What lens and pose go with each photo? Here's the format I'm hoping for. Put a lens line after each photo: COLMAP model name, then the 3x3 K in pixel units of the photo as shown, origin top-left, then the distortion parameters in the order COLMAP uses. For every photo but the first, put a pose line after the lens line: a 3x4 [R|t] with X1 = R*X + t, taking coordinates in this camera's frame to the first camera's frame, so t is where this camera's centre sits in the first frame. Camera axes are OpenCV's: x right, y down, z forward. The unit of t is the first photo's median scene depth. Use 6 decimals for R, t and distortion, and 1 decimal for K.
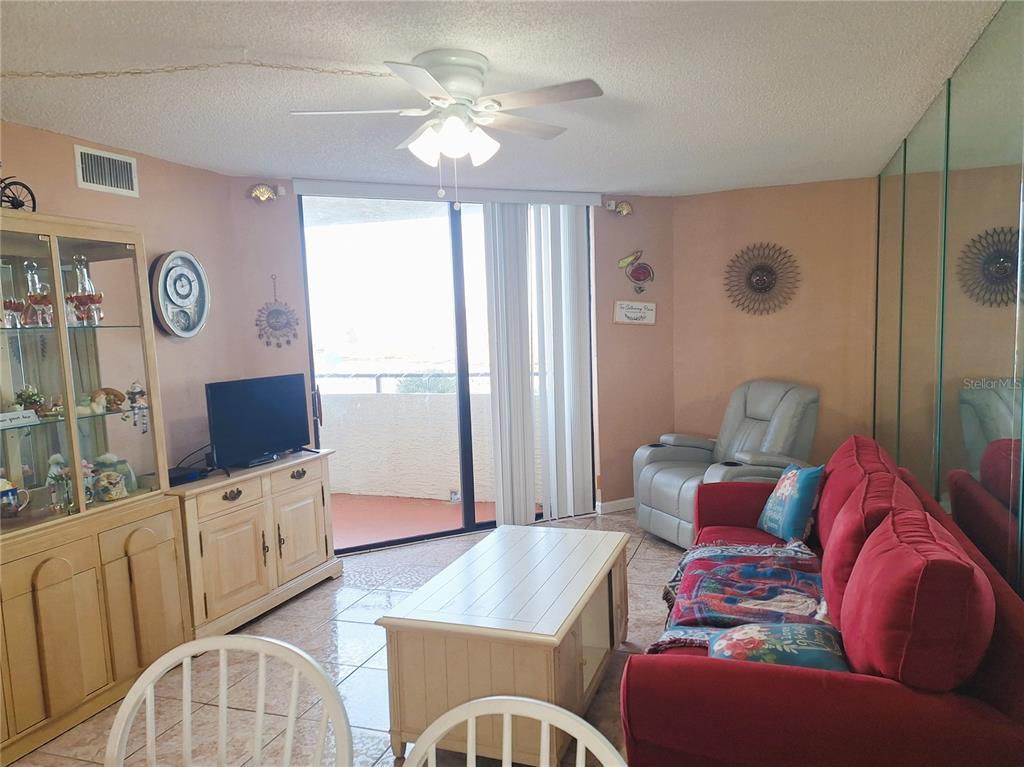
lens RADIAL K [[734.6, 0, 515.1], [0, 734.6, 397.7], [0, 0, 1]] dist [0.099188, -0.101986]
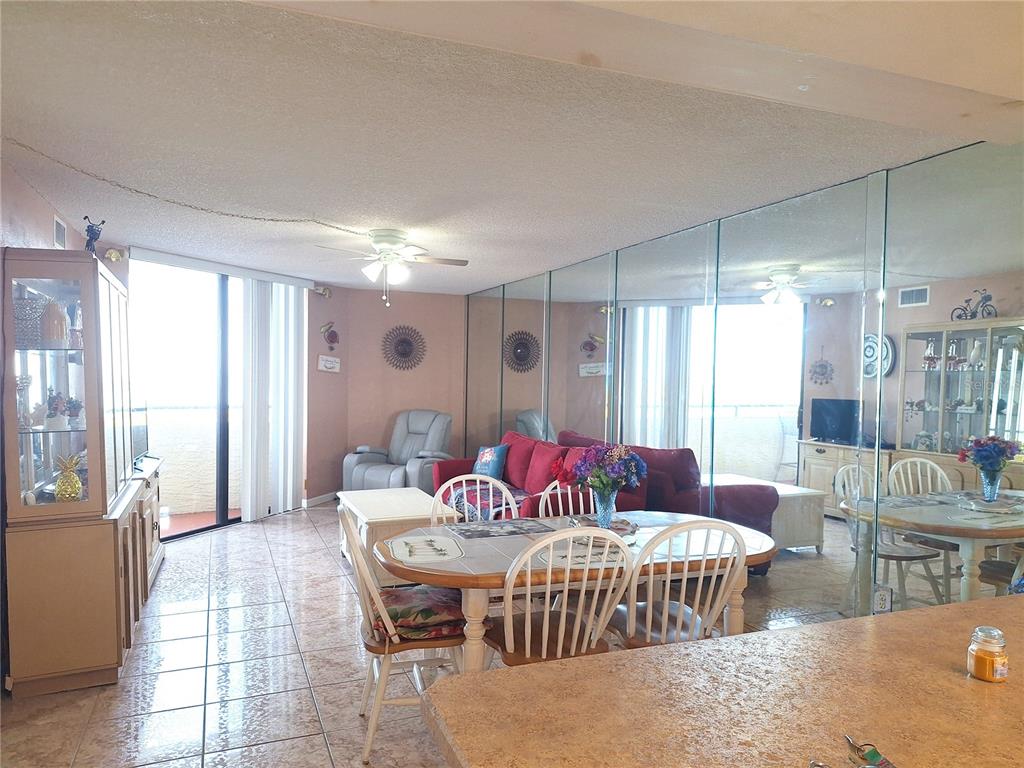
lens RADIAL K [[709.7, 0, 509.5], [0, 709.7, 390.1], [0, 0, 1]] dist [0.153178, -0.207437]
pose [[0.743599, 0.028511, 0.668017, -0.540046], [0.030919, 0.996555, -0.076950, 0.057393], [-0.667910, 0.077874, 0.740156, -0.284632]]
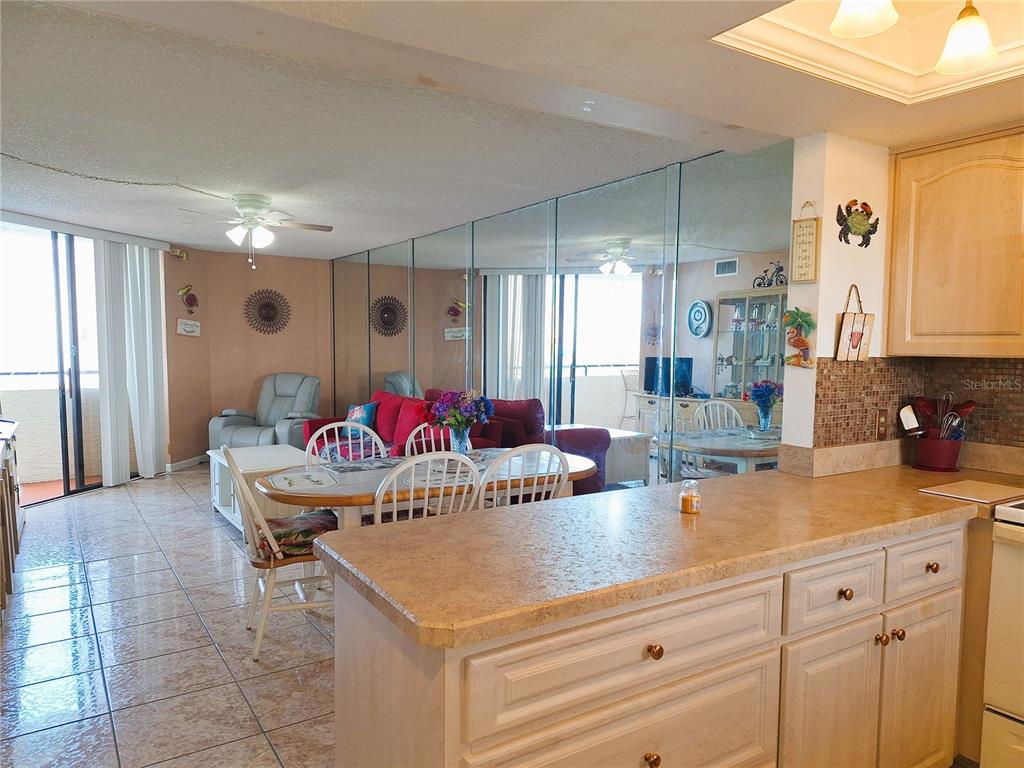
lens RADIAL K [[711.3, 0, 512.7], [0, 711.3, 397.0], [0, 0, 1]] dist [0.123336, -0.129482]
pose [[0.607738, -0.022270, 0.793825, -0.608621], [0.057153, 0.998241, -0.015751, 0.080558], [-0.792078, 0.054942, 0.607942, -0.362971]]
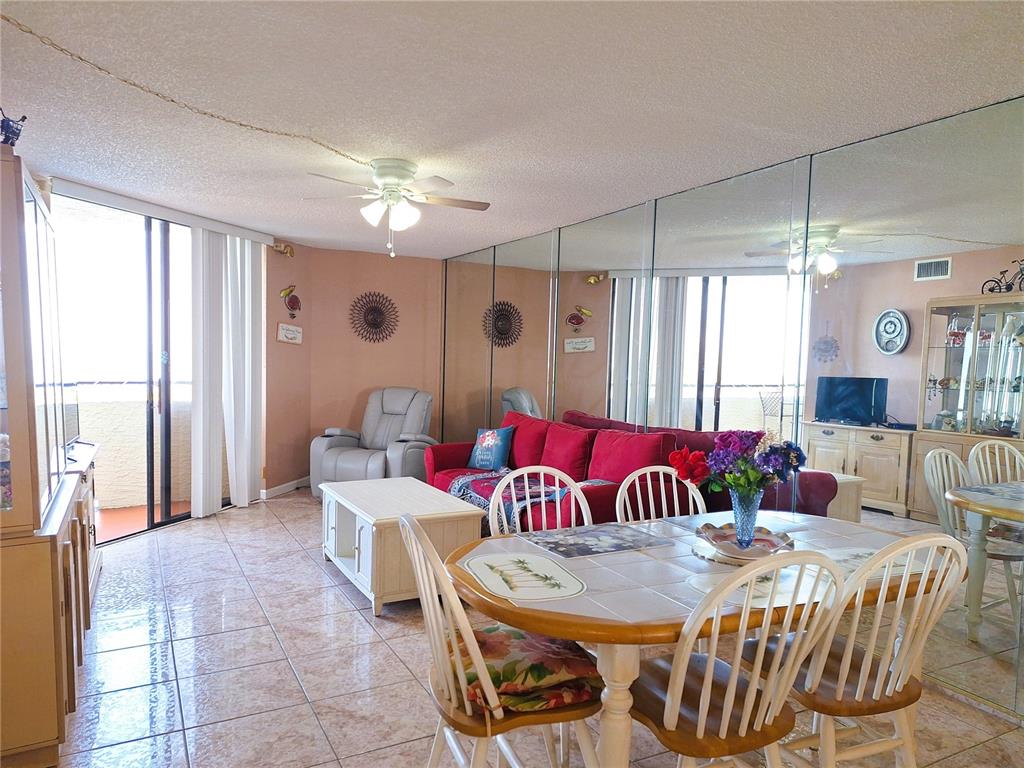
lens RADIAL K [[701.8, 0, 516.3], [0, 701.8, 390.7], [0, 0, 1]] dist [0.105055, -0.117825]
pose [[0.664754, 0.013171, 0.746946, -0.507784], [0.032238, 0.998407, -0.046296, 0.051769], [-0.746367, 0.054856, 0.663271, -0.082228]]
